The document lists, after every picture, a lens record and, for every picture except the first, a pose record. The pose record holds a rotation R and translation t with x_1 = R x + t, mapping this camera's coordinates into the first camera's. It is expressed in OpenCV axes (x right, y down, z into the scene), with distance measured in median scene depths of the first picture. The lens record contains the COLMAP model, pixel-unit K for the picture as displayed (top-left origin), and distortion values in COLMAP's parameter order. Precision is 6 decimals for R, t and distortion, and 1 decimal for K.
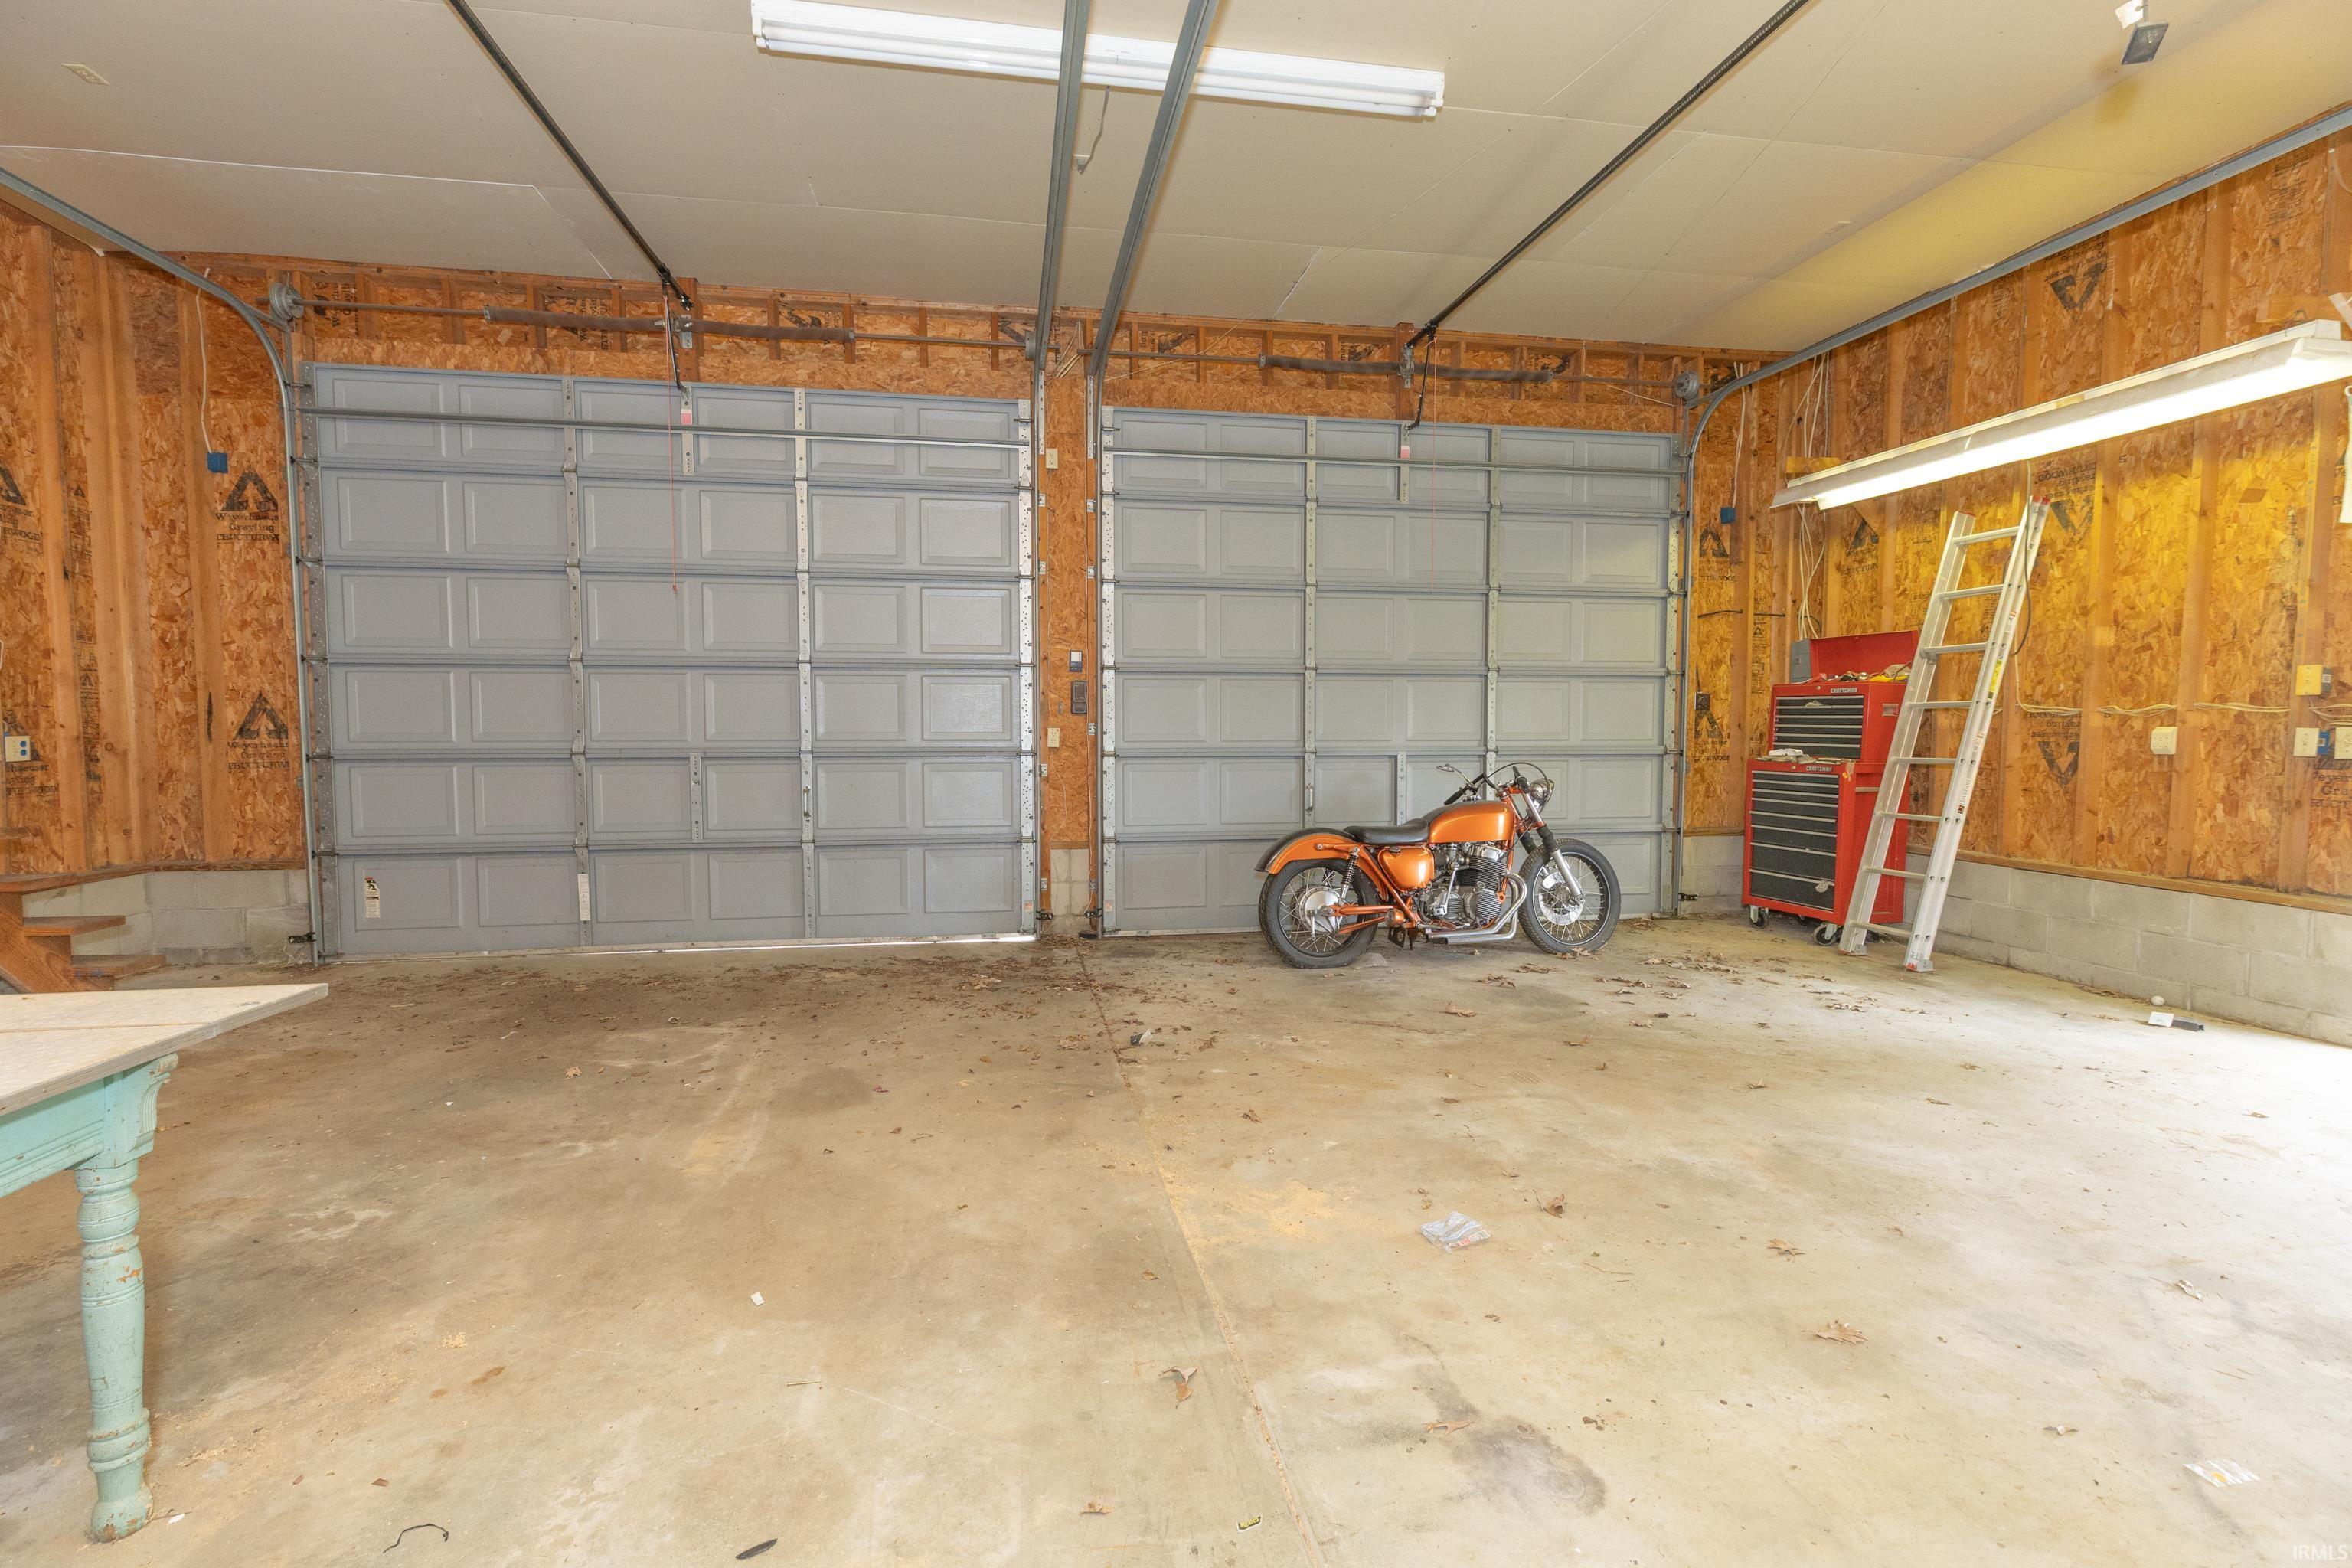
lens RADIAL K [[1075.5, 0, 1161.4], [0, 1075.5, 785.6], [0, 0, 1]] dist [0.003726, -0.000307]
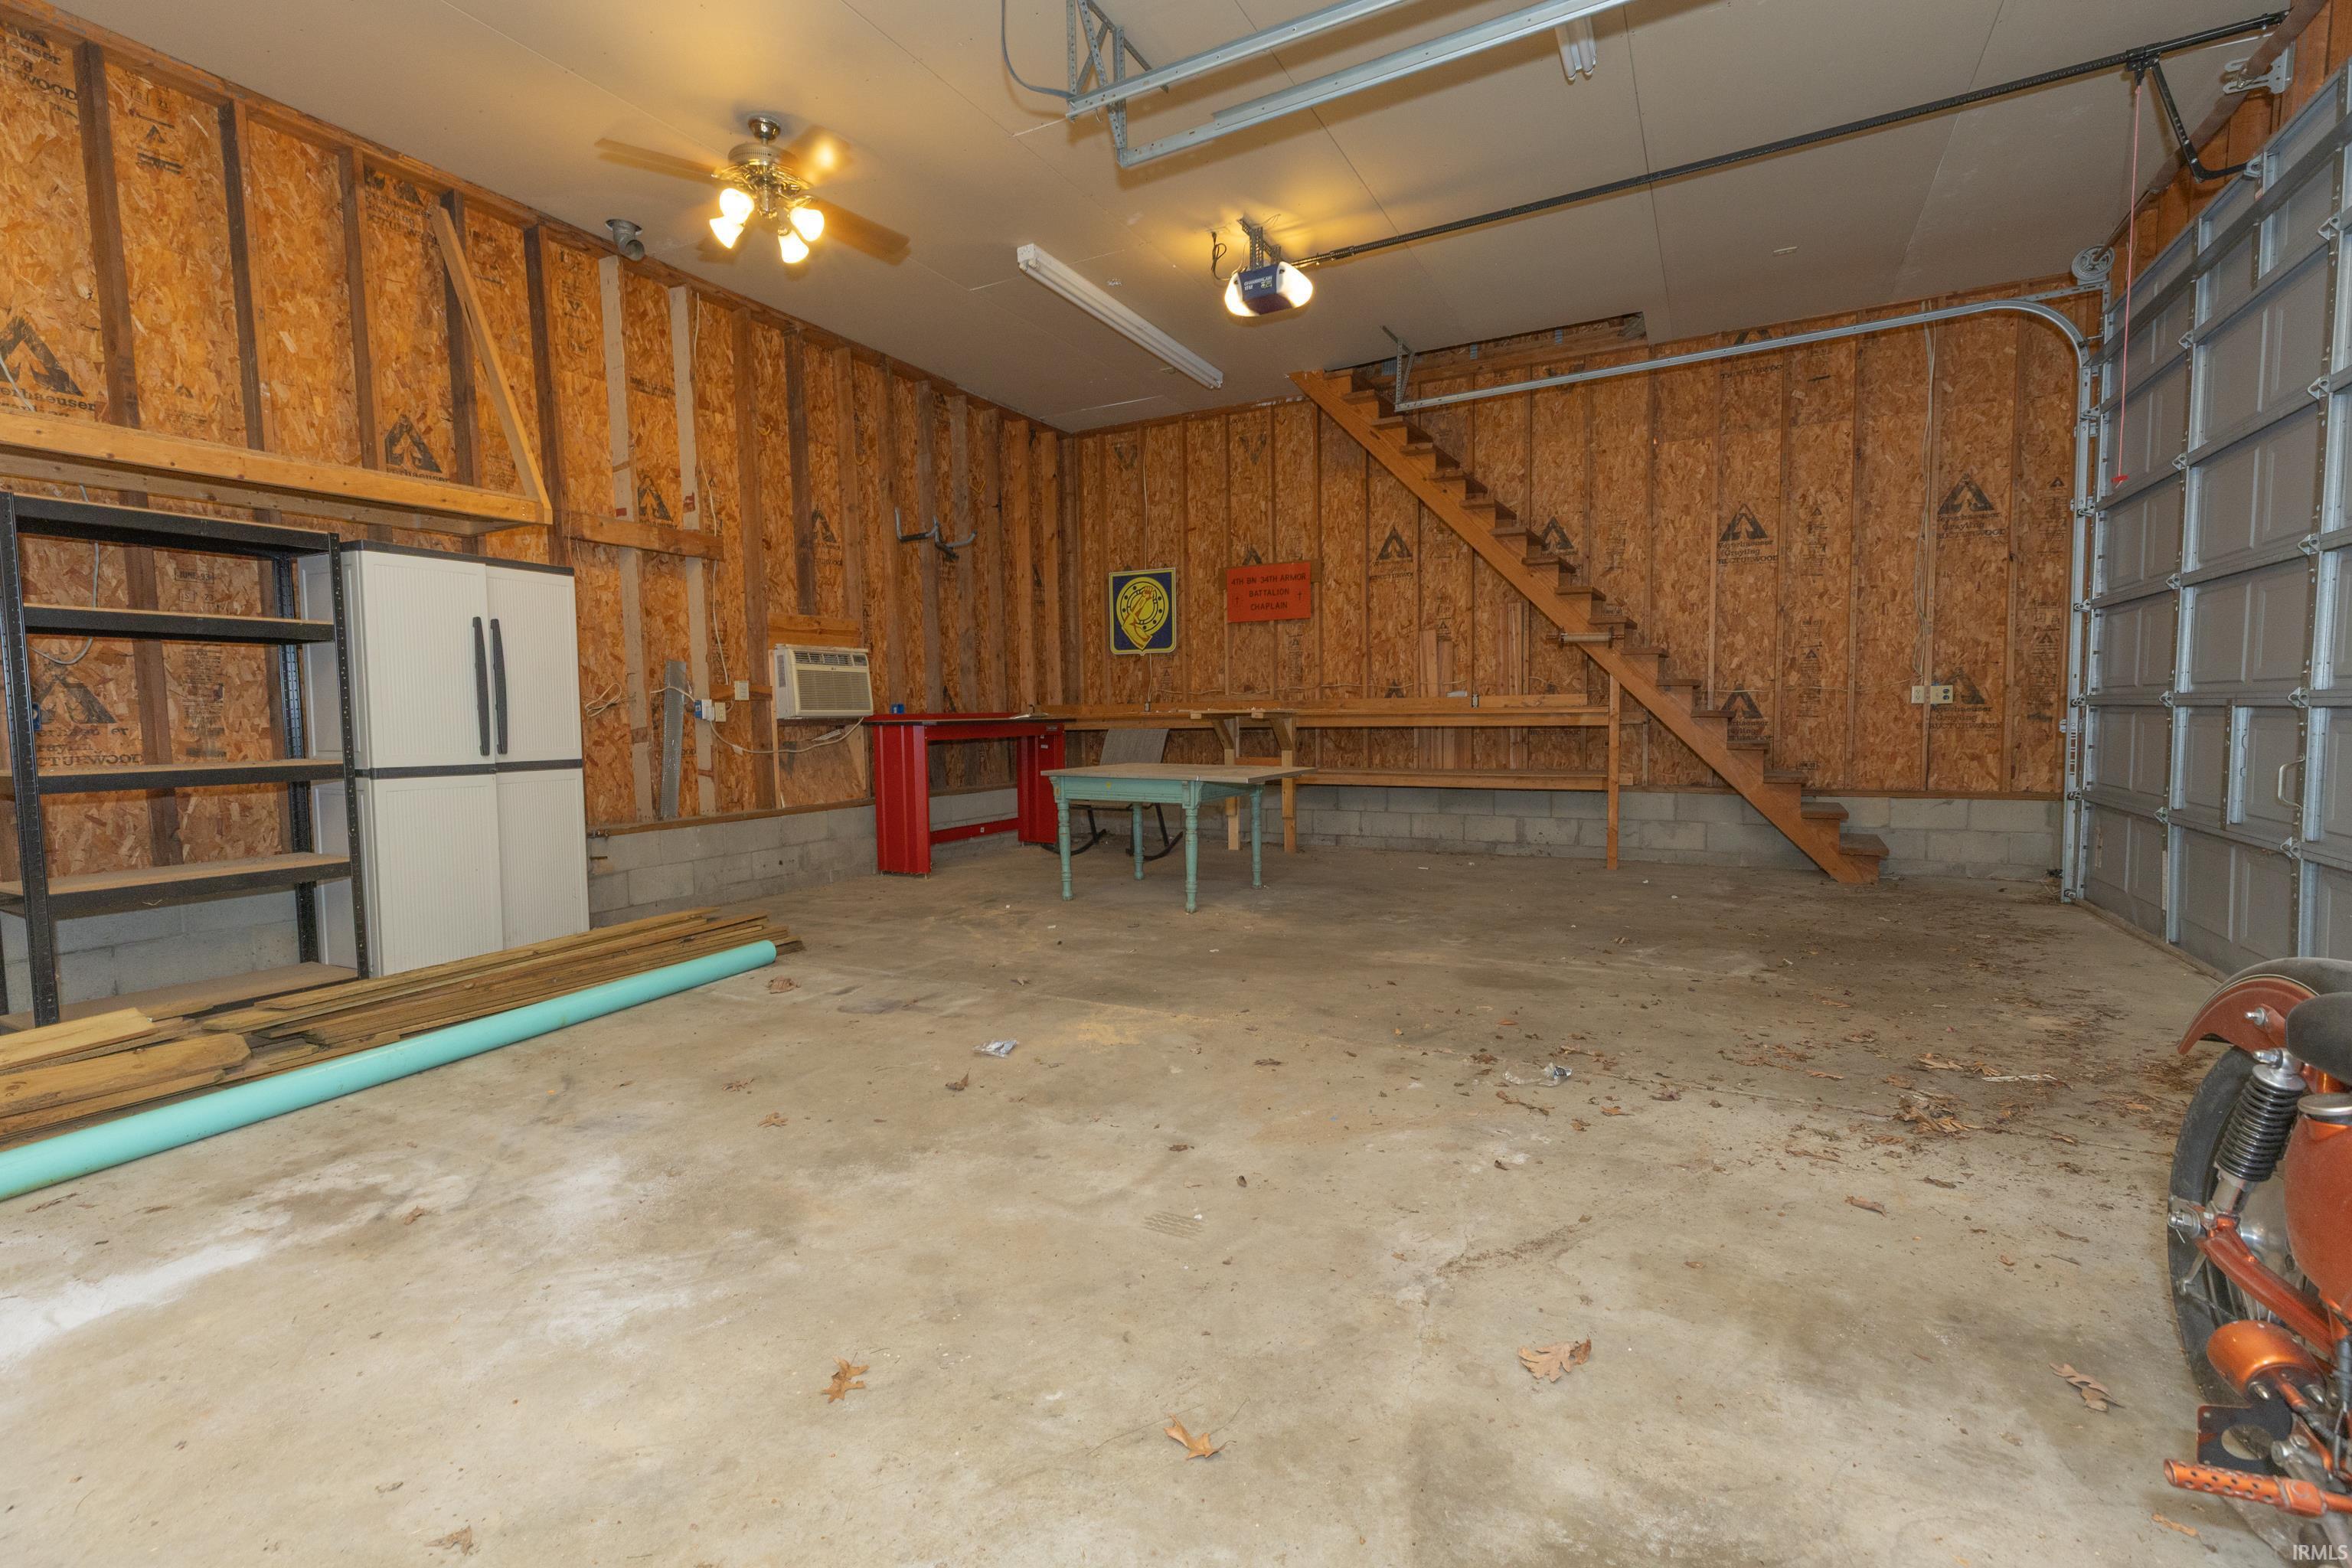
lens RADIAL K [[1075.5, 0, 1162.3], [0, 1075.5, 789.3], [0, 0, 1]] dist [0.003726, -0.000307]
pose [[-0.627994, 0.064734, -0.775521, 0.933333], [-0.028017, 0.994008, 0.105659, -0.046202], [0.777714, 0.088081, -0.622417, 1.577886]]
